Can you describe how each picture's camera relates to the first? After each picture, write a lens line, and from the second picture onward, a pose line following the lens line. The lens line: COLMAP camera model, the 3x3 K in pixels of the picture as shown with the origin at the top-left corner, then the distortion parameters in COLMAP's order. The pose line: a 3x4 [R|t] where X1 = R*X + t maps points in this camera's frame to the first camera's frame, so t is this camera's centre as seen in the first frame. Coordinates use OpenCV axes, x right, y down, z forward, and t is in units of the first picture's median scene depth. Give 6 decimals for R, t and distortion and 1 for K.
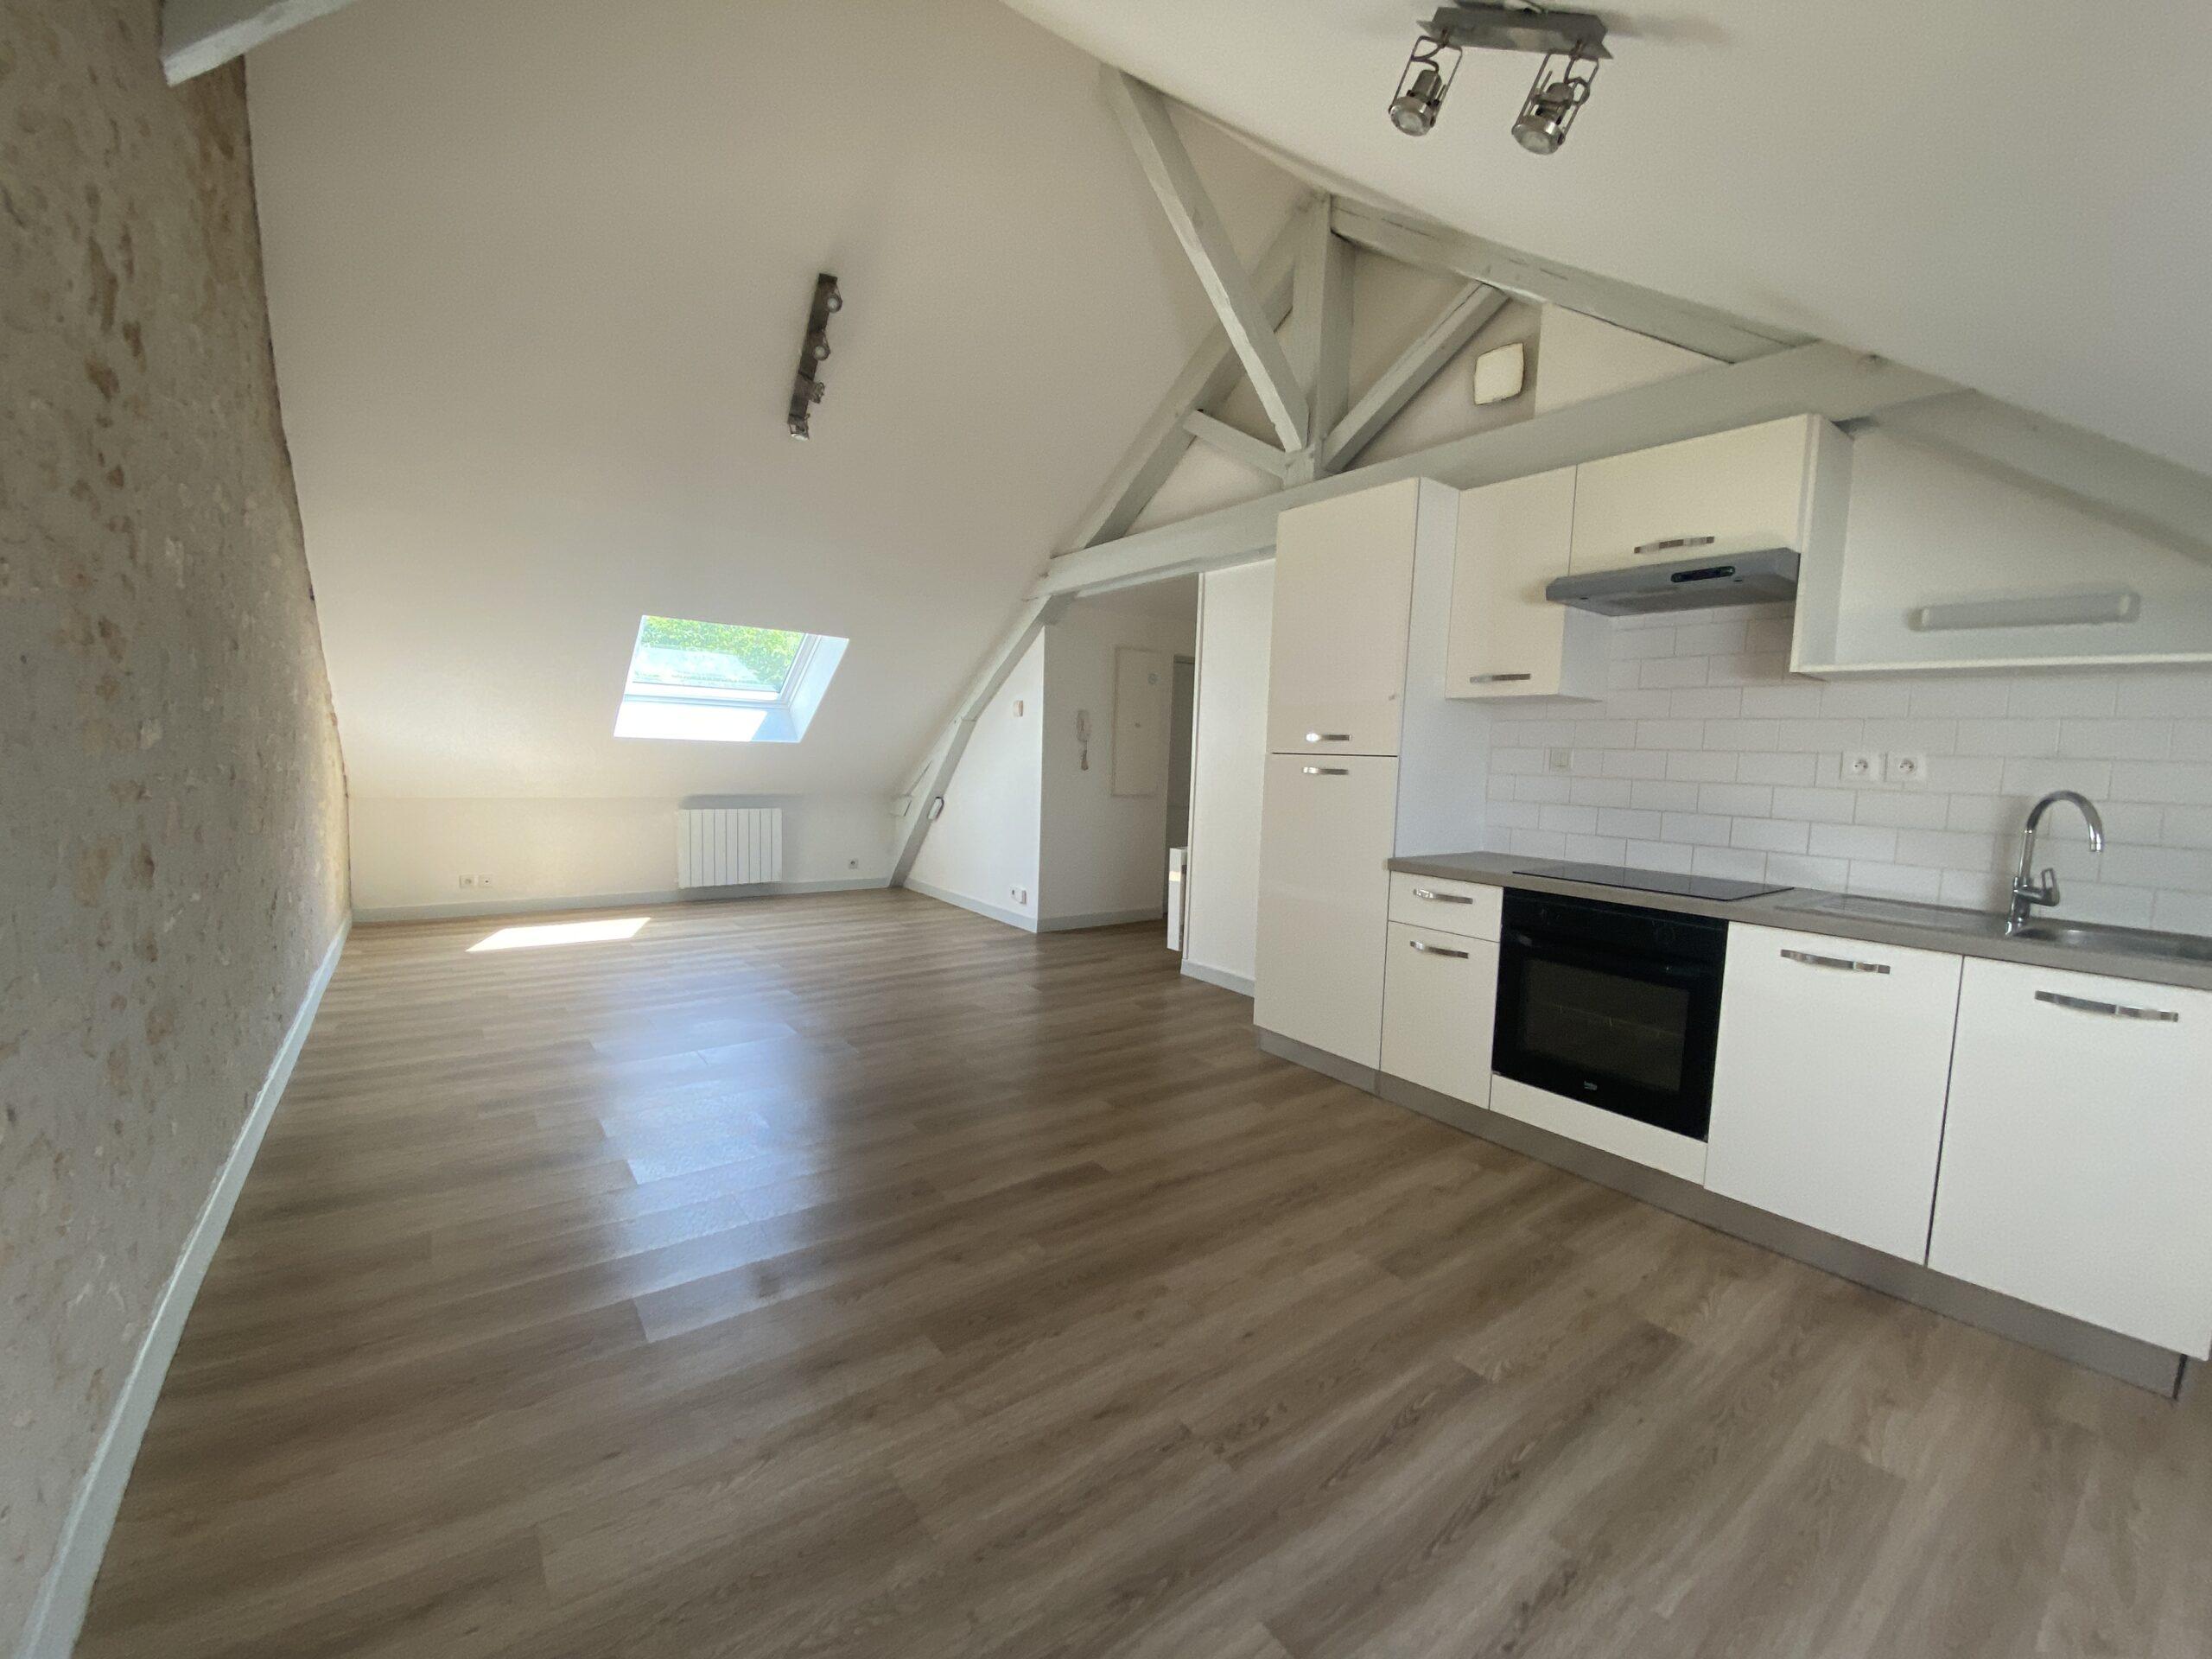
lens RADIAL K [[901.7, 0, 1098.2], [0, 901.7, 830.1], [0, 0, 1]] dist [0.025339, -0.016997]
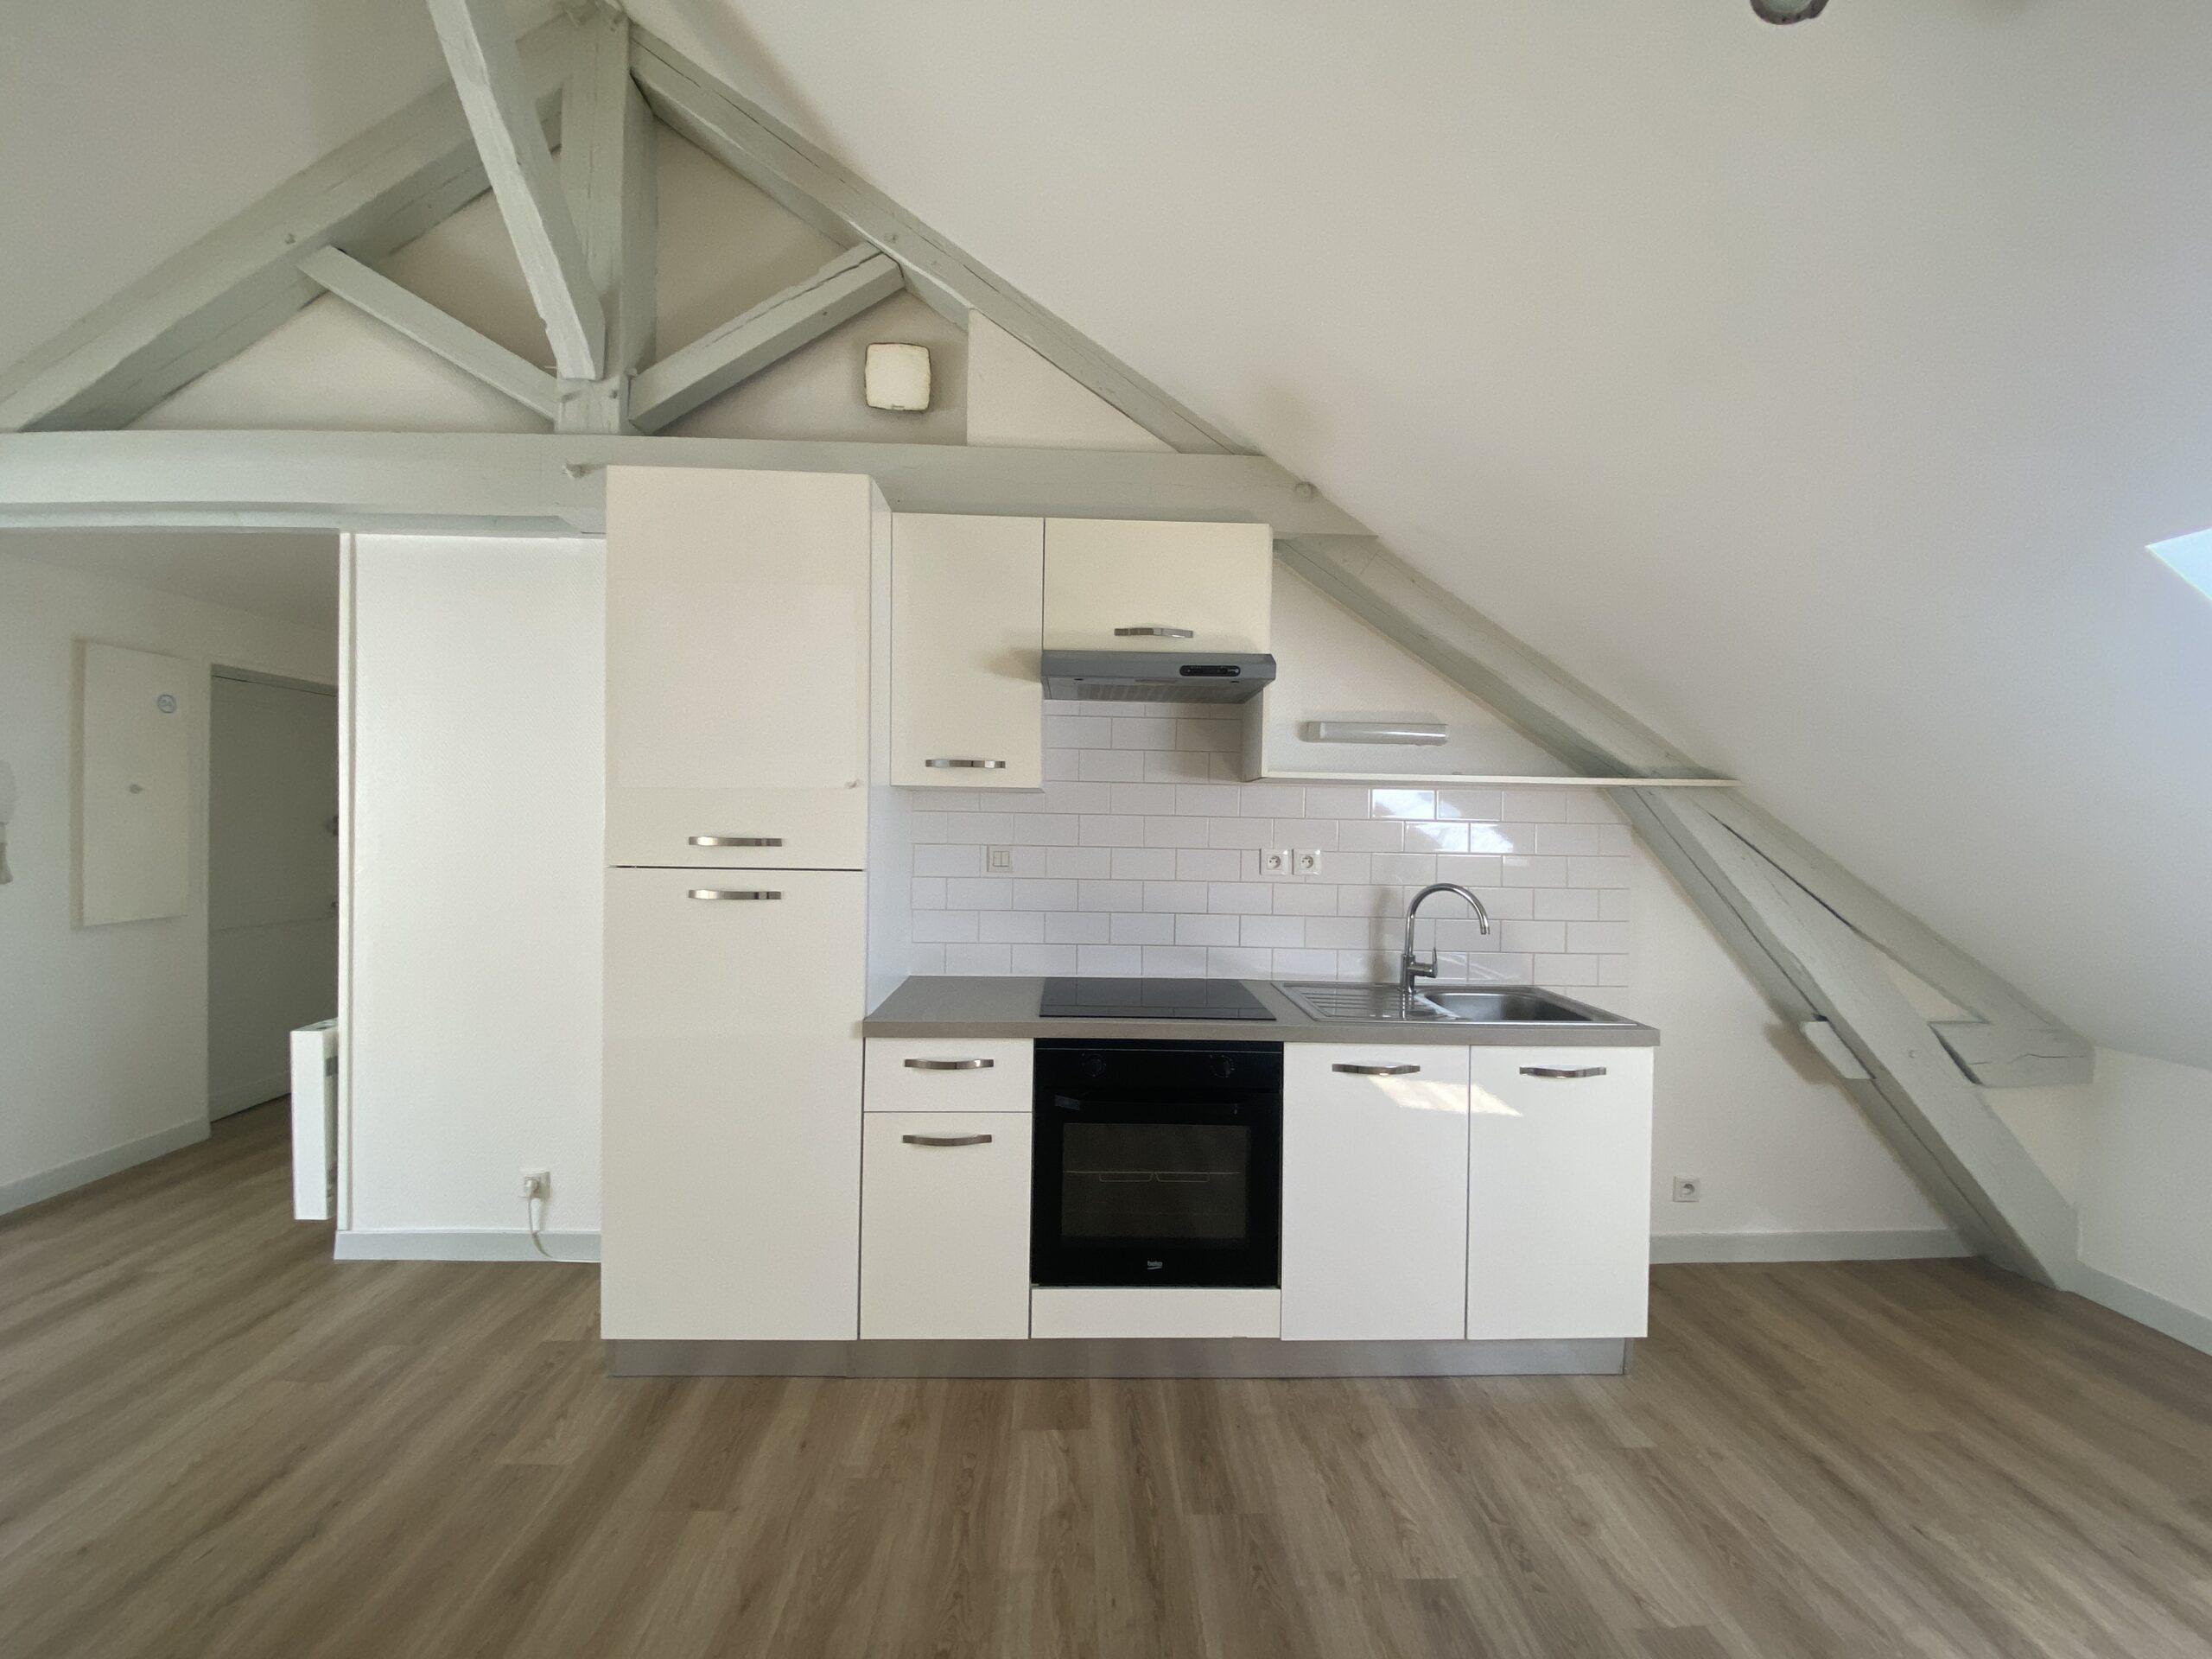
lens RADIAL K [[904.1, 0, 1101.8], [0, 904.1, 820.4], [0, 0, 1]] dist [0.018926, -0.018954]
pose [[0.567452, -0.031385, 0.822808, -0.127699], [0.070734, 0.997437, -0.010736, -0.097026], [-0.820363, 0.064293, 0.568217, 0.441789]]
